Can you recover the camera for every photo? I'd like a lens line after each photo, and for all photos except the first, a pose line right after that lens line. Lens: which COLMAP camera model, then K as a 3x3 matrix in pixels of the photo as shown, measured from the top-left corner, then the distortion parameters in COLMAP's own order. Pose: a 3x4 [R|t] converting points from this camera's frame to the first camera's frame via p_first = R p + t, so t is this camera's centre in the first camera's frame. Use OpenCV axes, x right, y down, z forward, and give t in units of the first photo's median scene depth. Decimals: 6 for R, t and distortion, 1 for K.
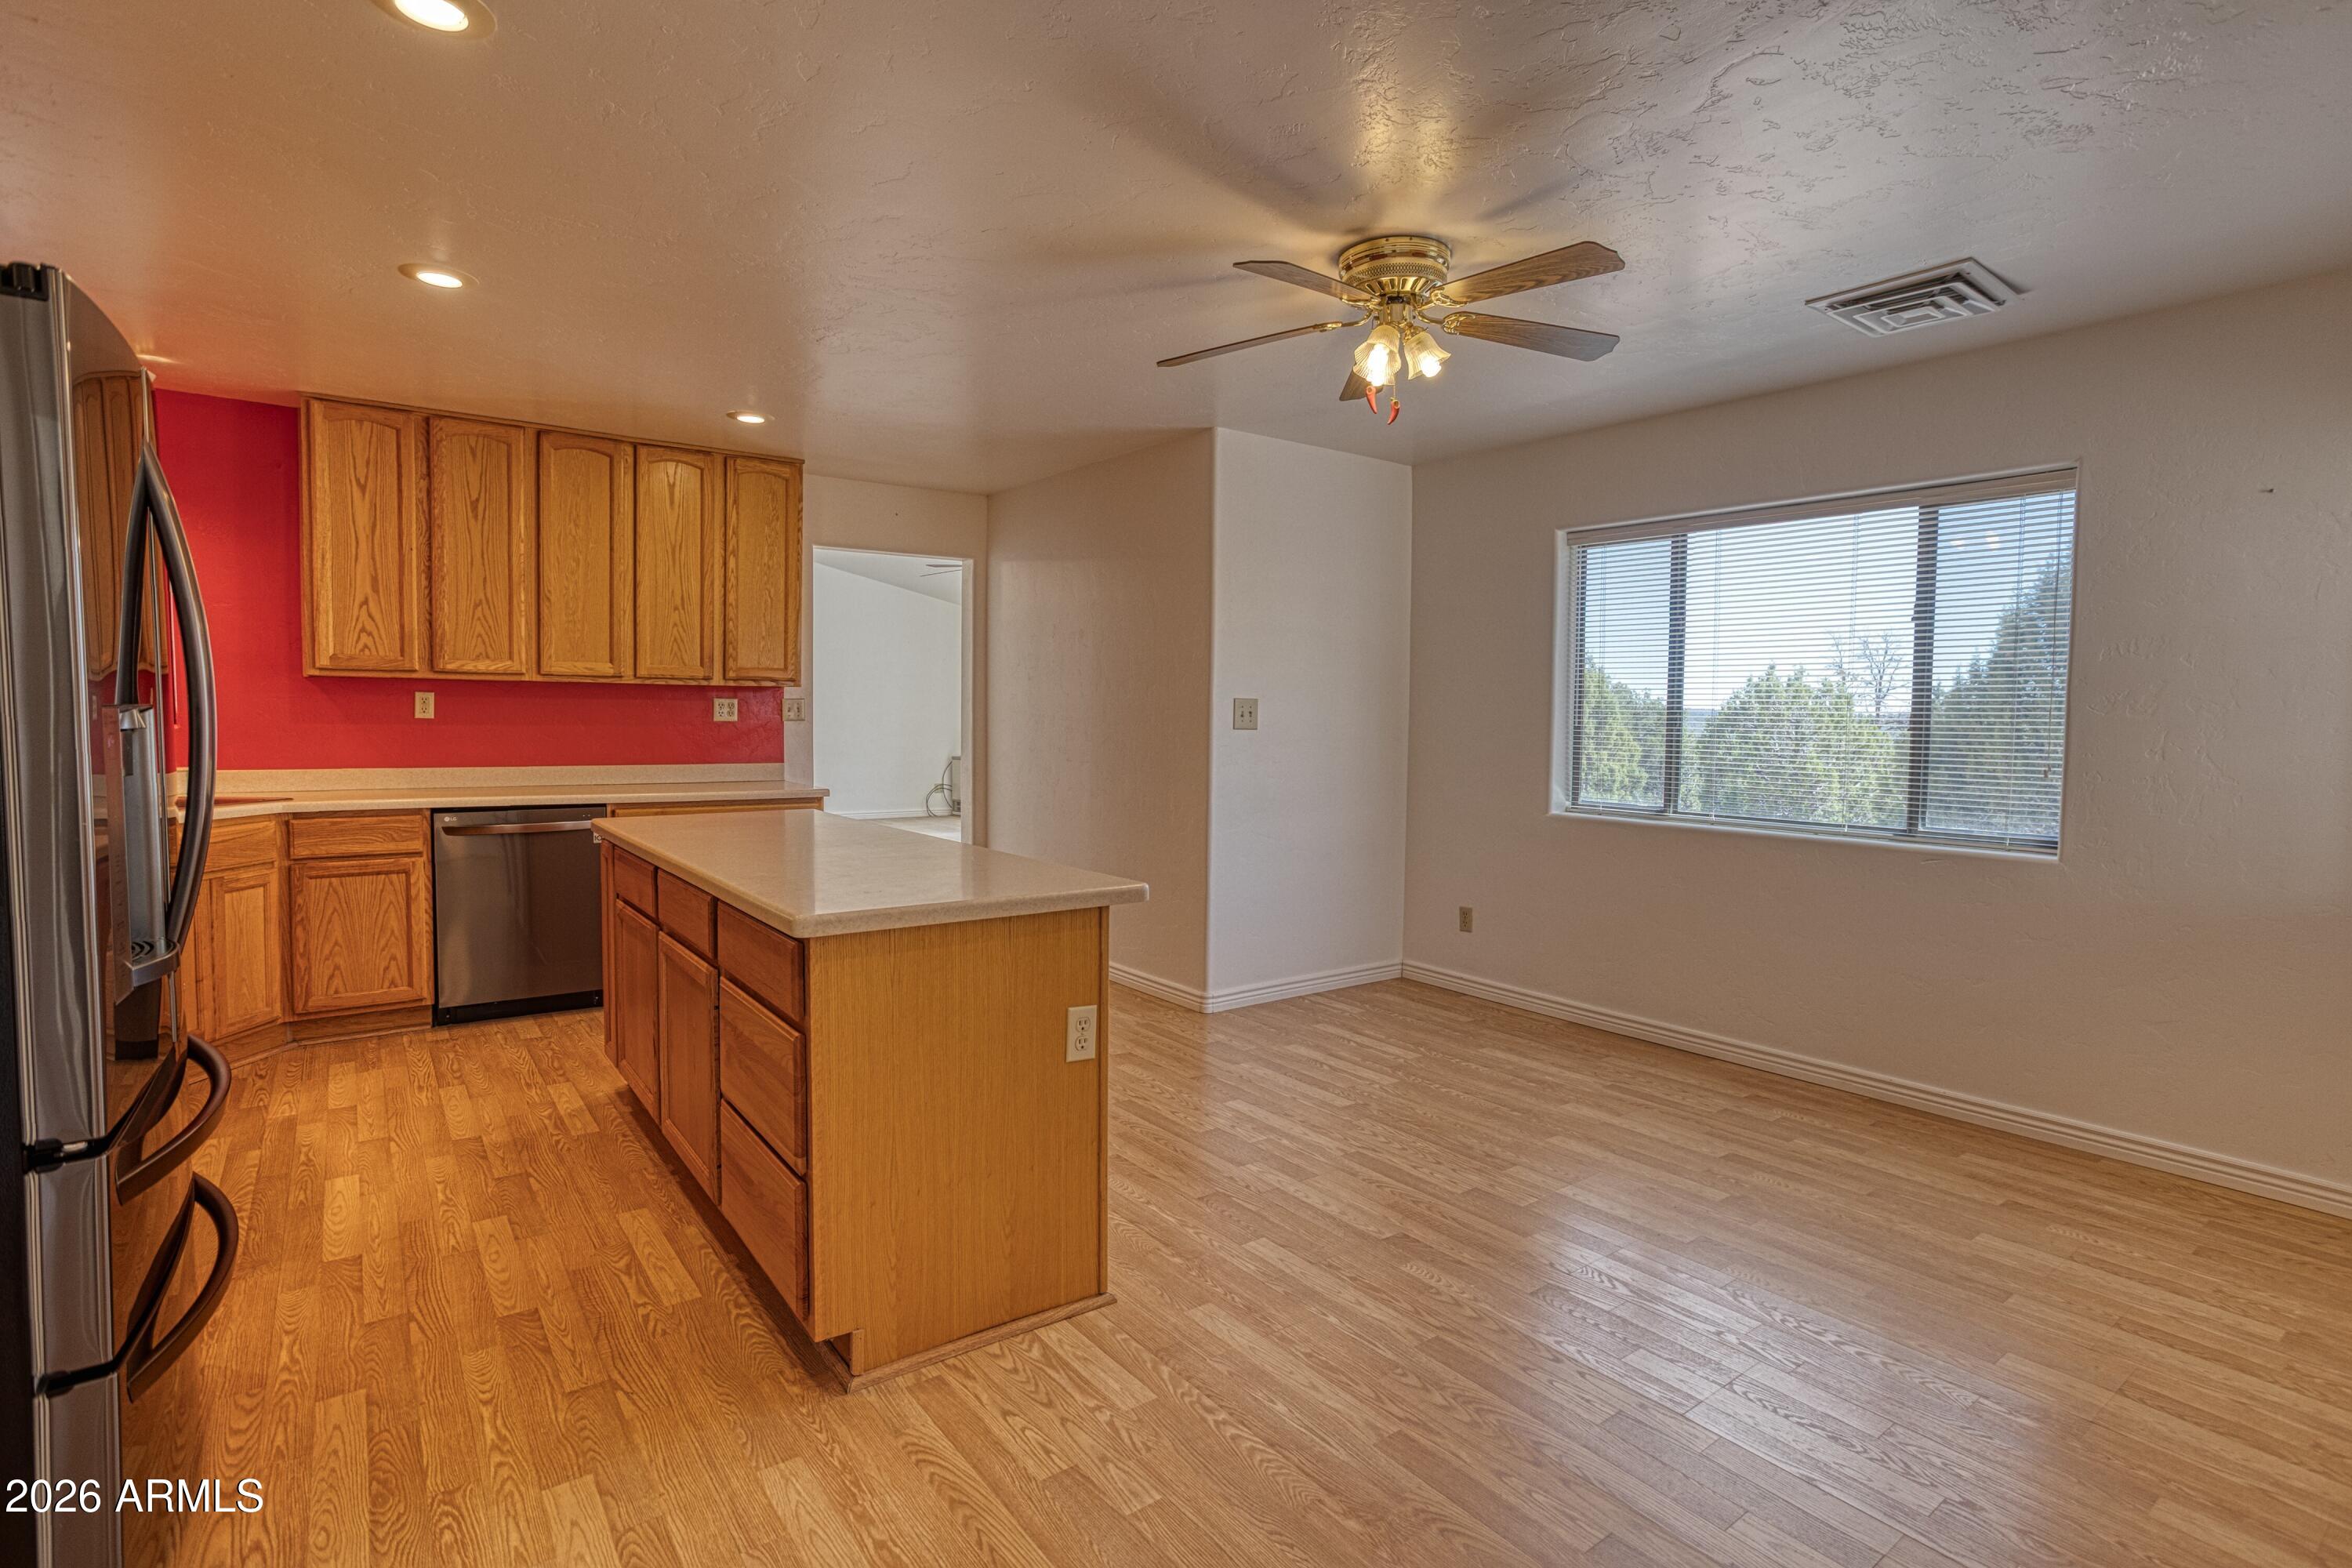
lens RADIAL K [[1154.0, 0, 1192.5], [0, 1154.0, 779.3], [0, 0, 1]] dist [-0.072140, 0.030410]
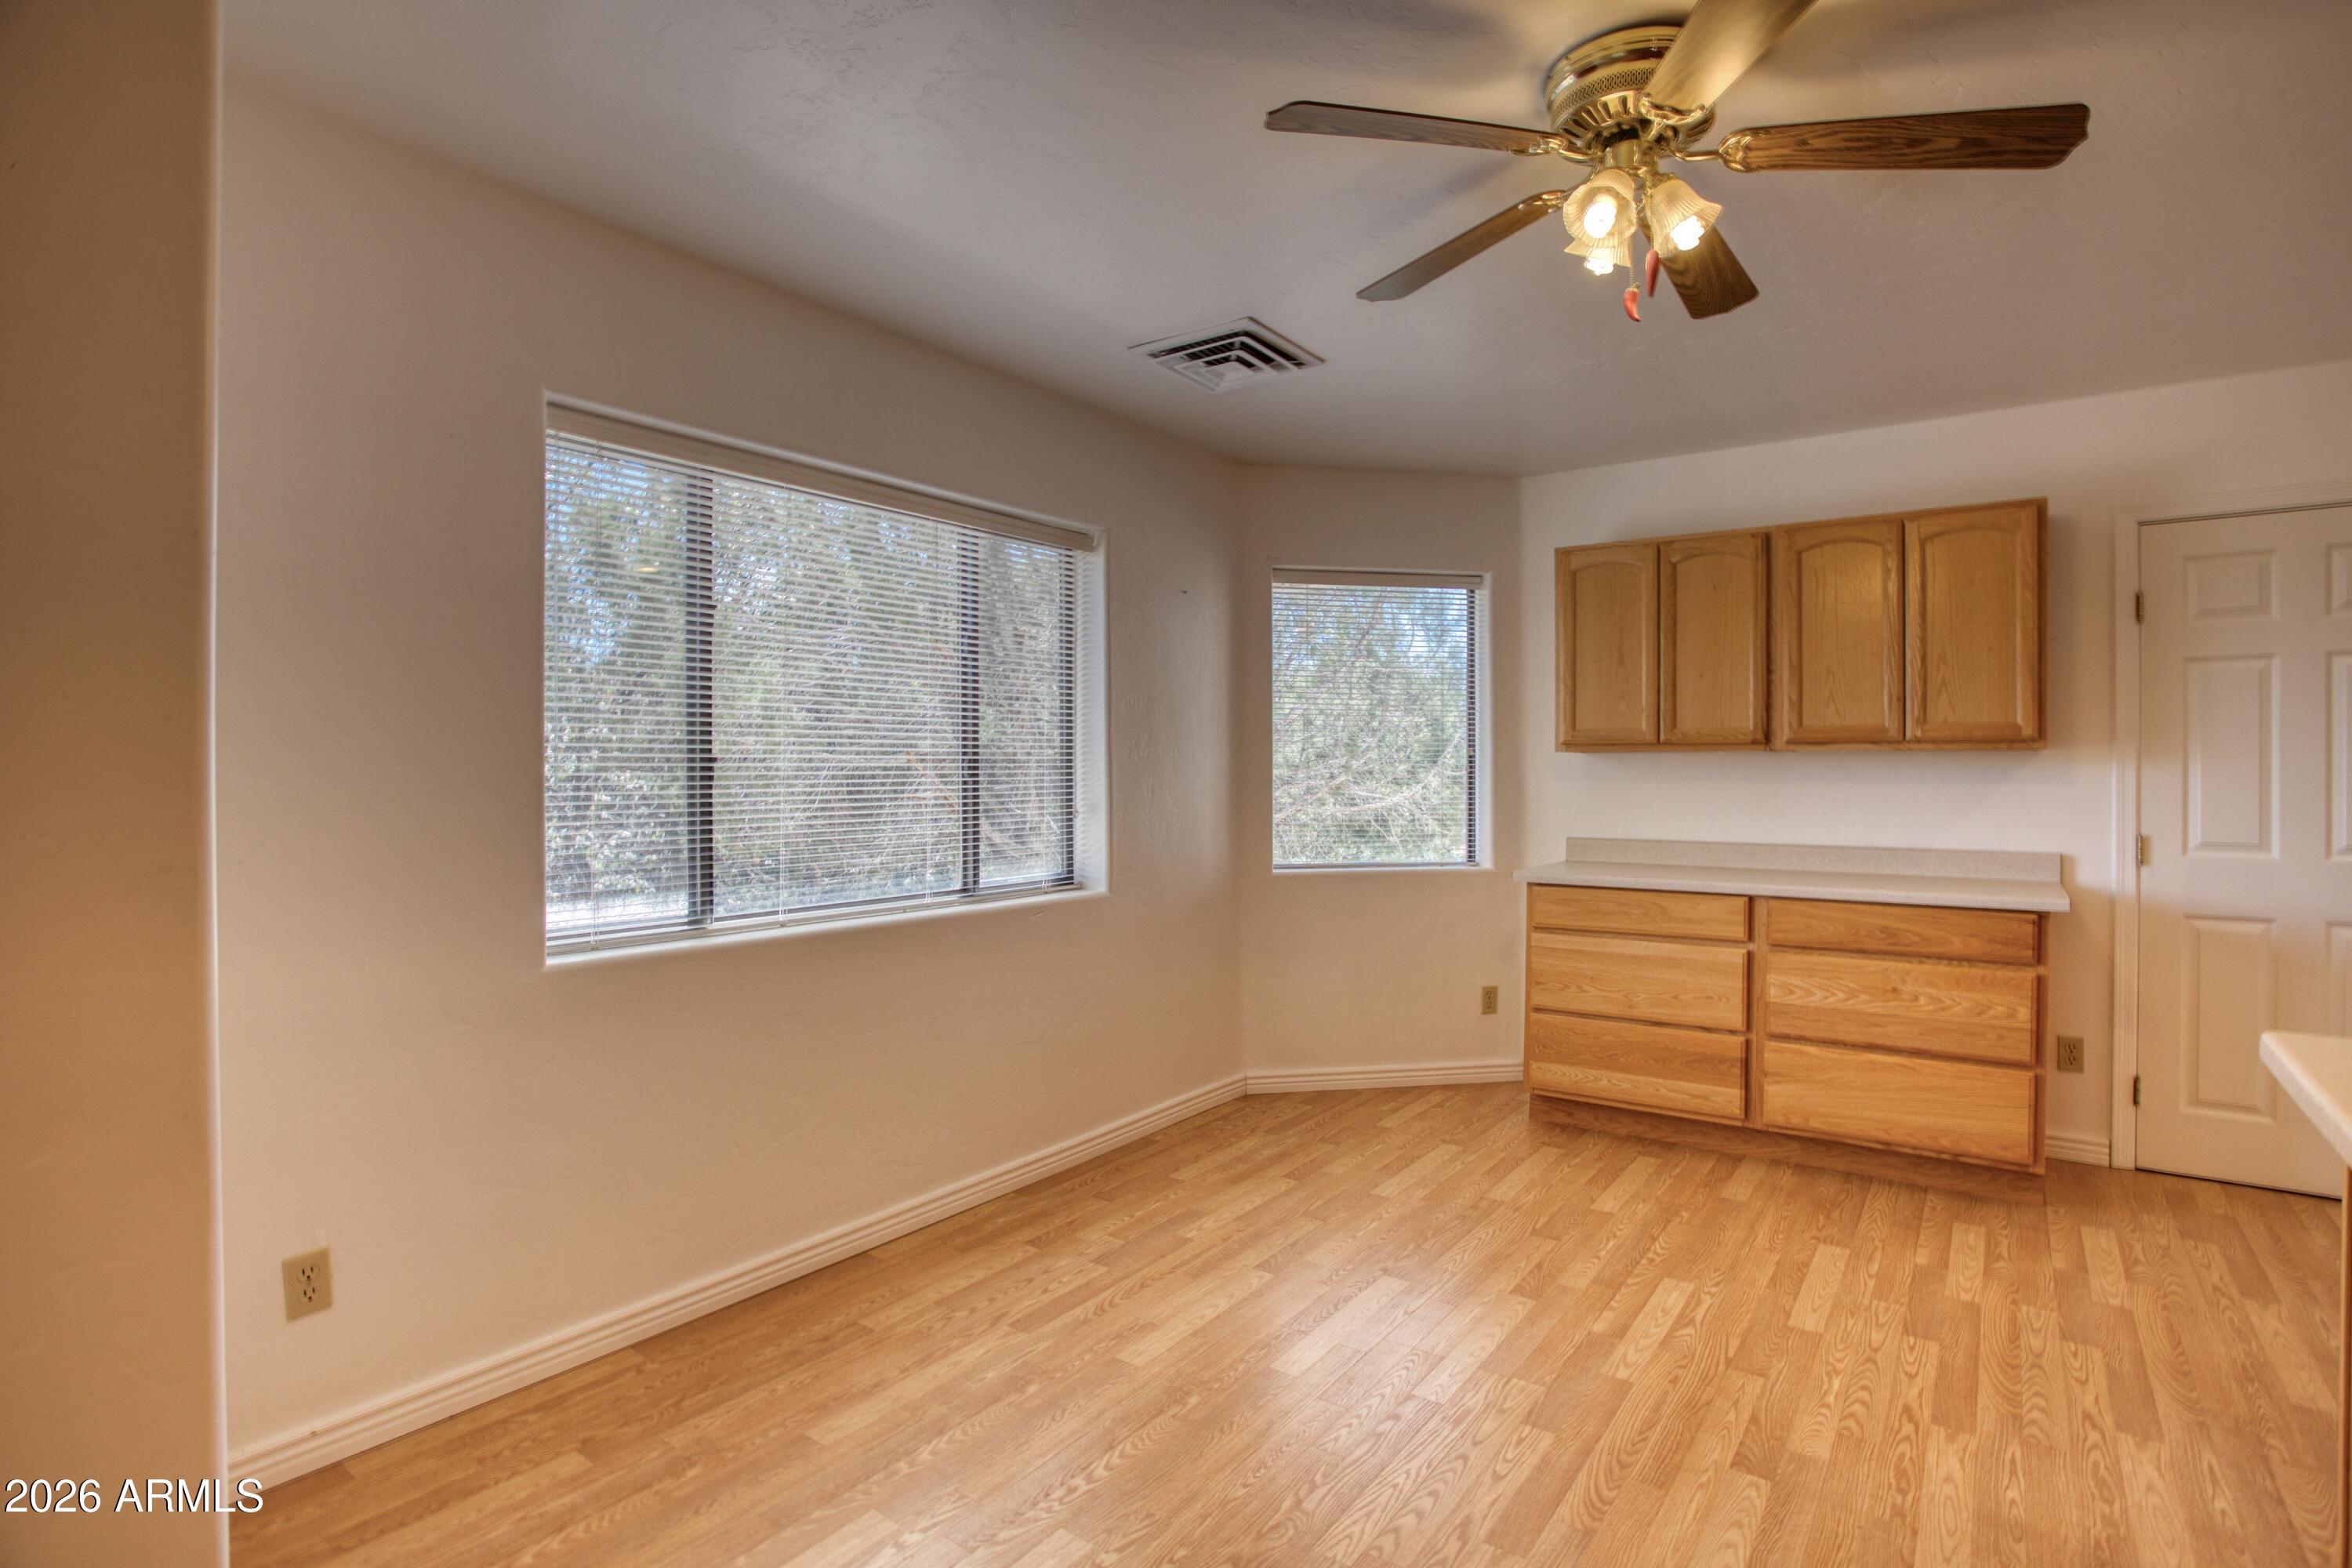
lens RADIAL K [[1154.0, 0, 1192.5], [0, 1154.0, 779.3], [0, 0, 1]] dist [-0.072140, 0.030410]
pose [[-0.301039, -0.017447, 0.953452, -0.285128], [0.051988, 0.998045, 0.034677, -0.062253], [-0.952194, 0.060007, -0.299544, 1.121619]]
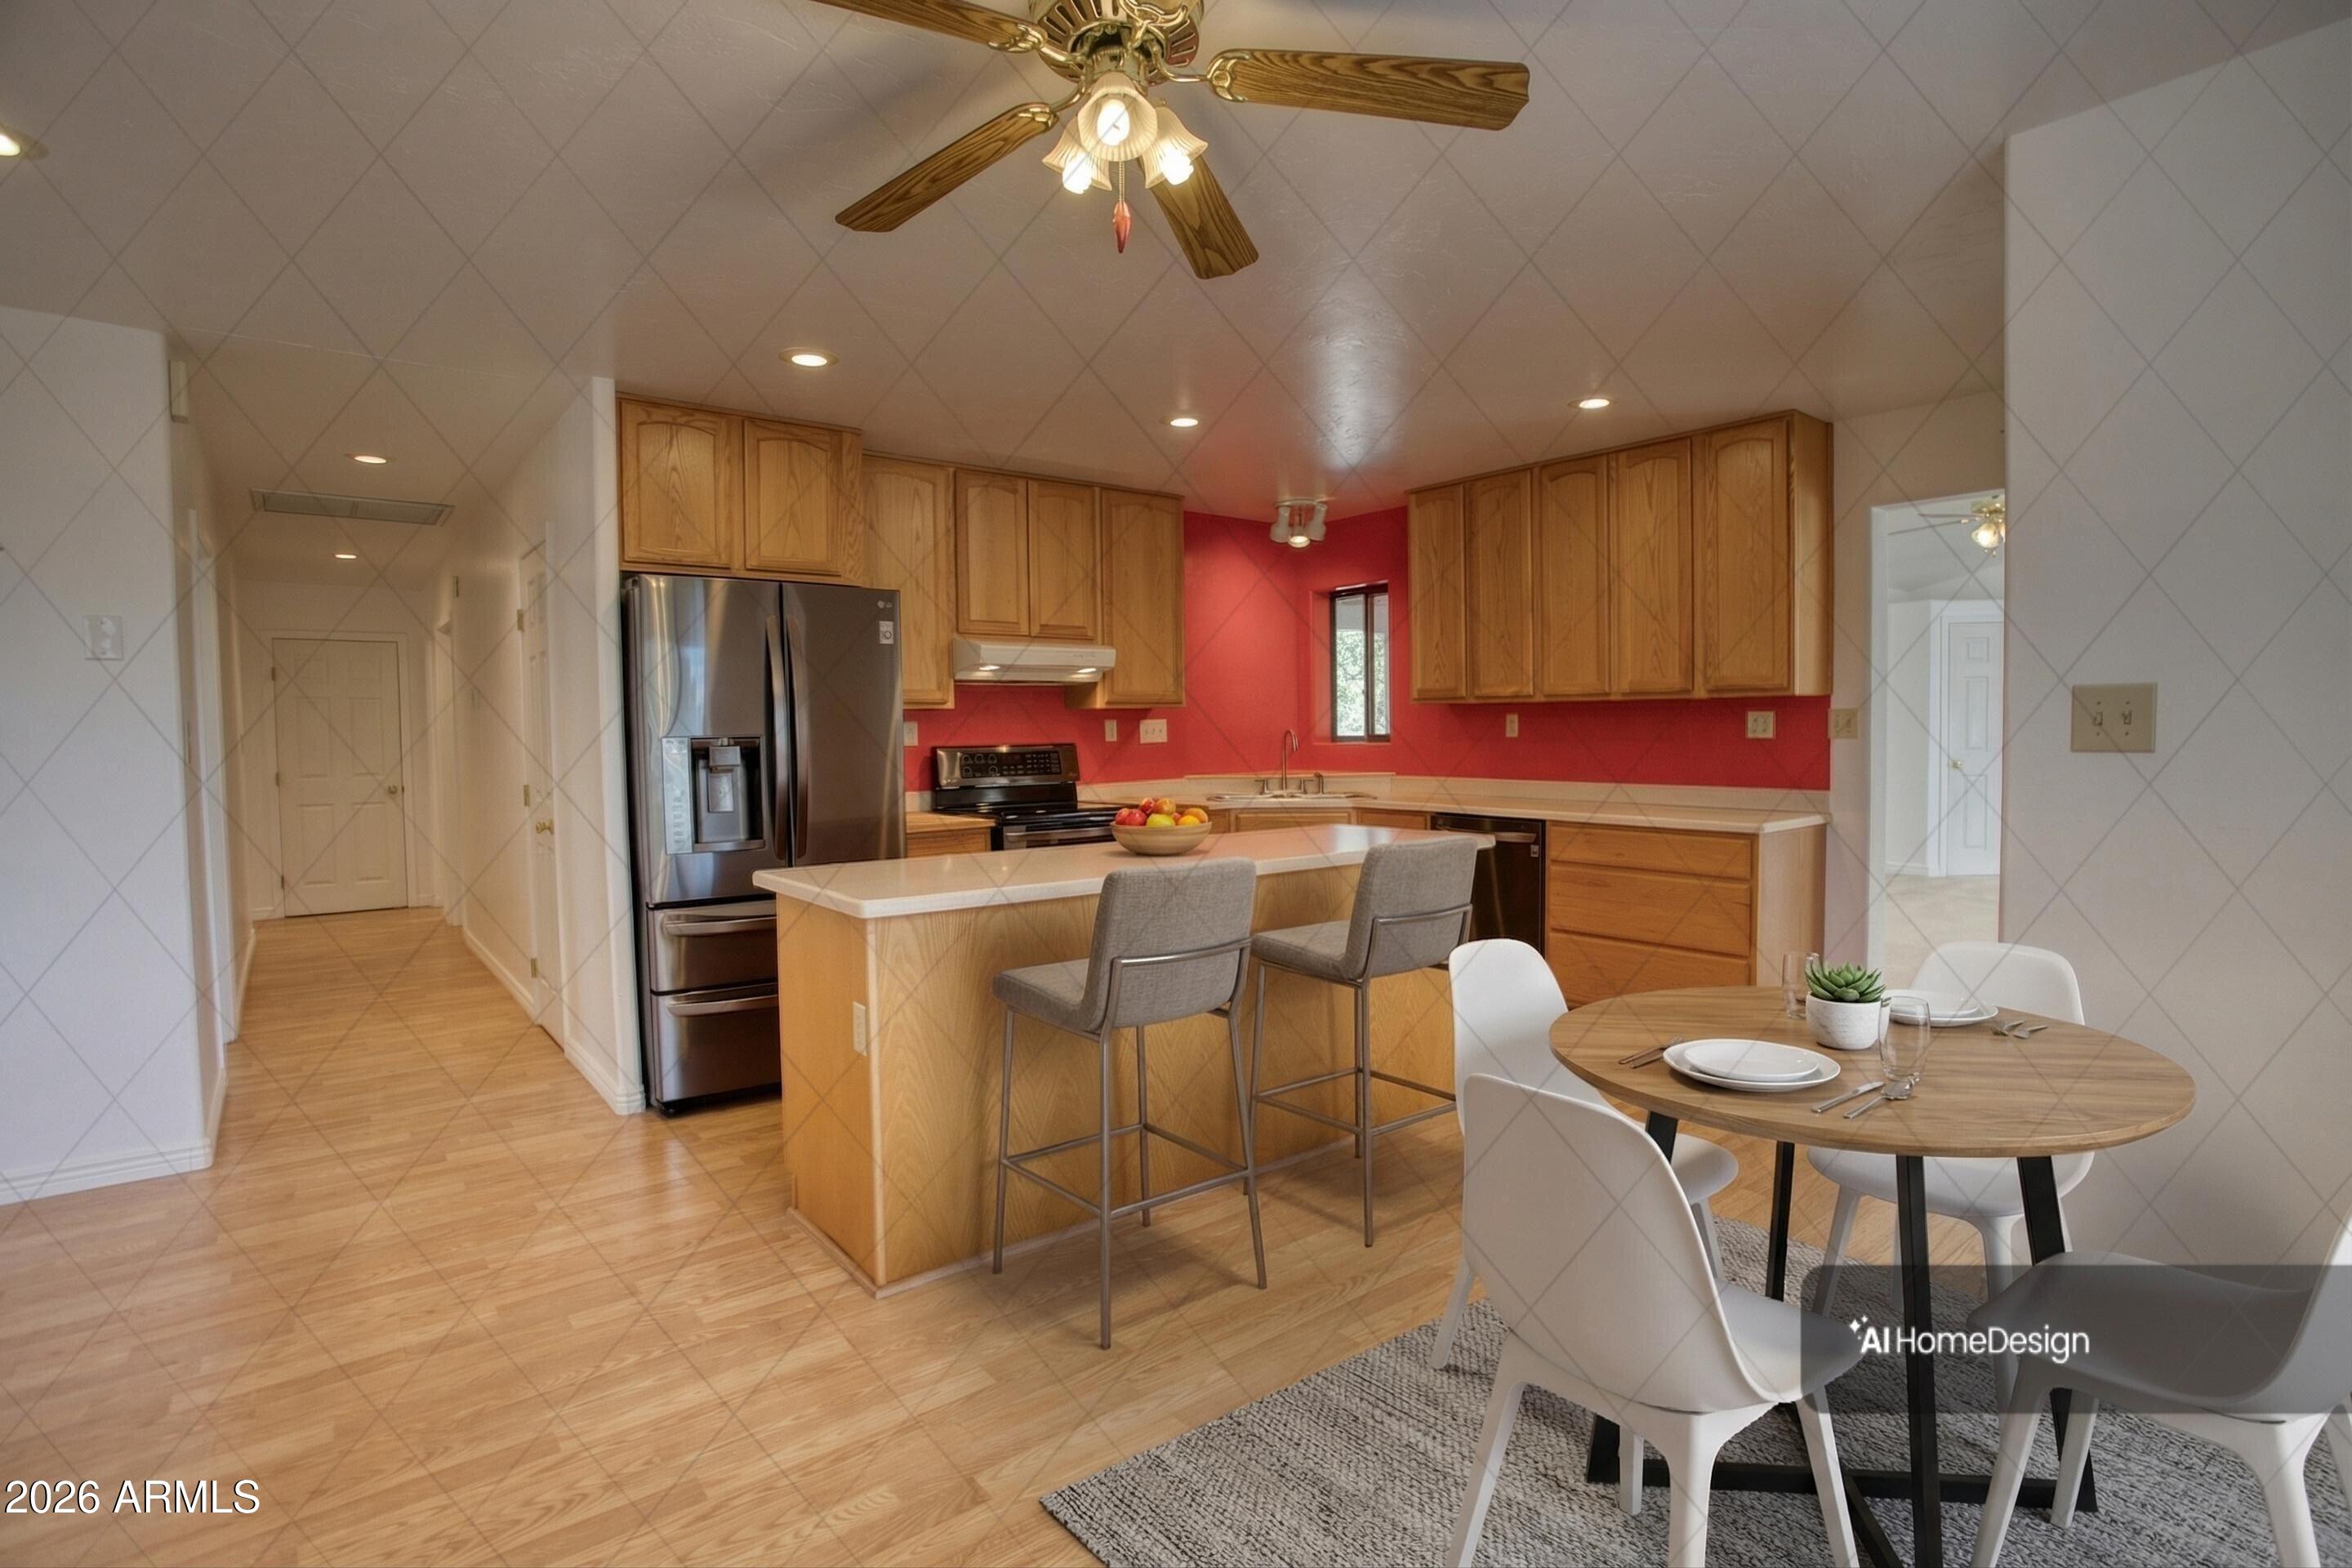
lens RADIAL K [[1154.0, 0, 1192.5], [0, 1154.0, 779.3], [0, 0, 1]] dist [-0.072140, 0.030410]
pose [[0.036362, 0.029738, -0.998896, 0.615090], [-0.050008, 0.998359, 0.027902, -0.033334], [0.998087, 0.048938, 0.037790, 0.792972]]
